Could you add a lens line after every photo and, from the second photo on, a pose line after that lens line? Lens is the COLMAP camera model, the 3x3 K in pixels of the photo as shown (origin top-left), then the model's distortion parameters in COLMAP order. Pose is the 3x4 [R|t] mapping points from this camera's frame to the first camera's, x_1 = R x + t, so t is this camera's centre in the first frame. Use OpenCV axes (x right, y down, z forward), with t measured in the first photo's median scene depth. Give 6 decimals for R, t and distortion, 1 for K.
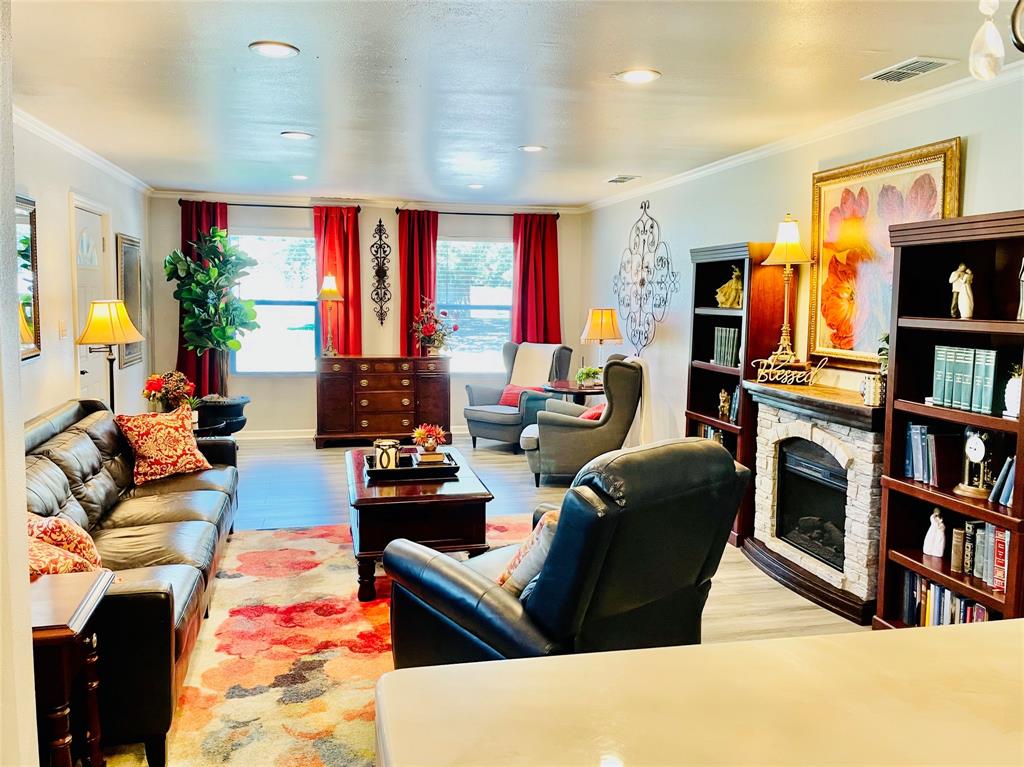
lens RADIAL K [[790.9, 0, 504.4], [0, 790.9, 371.5], [0, 0, 1]] dist [0.096382, -0.131929]
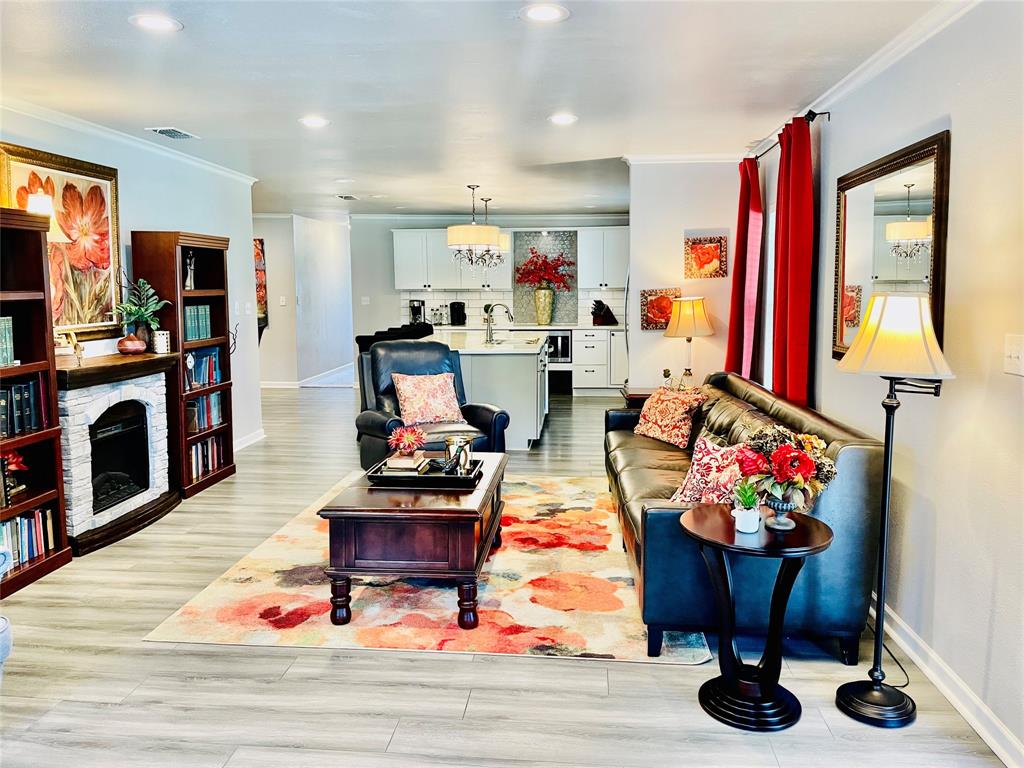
lens RADIAL K [[790.9, 0, 504.4], [0, 790.9, 372.0], [0, 0, 1]] dist [0.096382, -0.131929]
pose [[-0.949696, -0.043108, 0.310194, -0.499697], [0.021429, 0.979215, 0.201691, -0.177803], [-0.312441, 0.198192, -0.929032, 1.891382]]
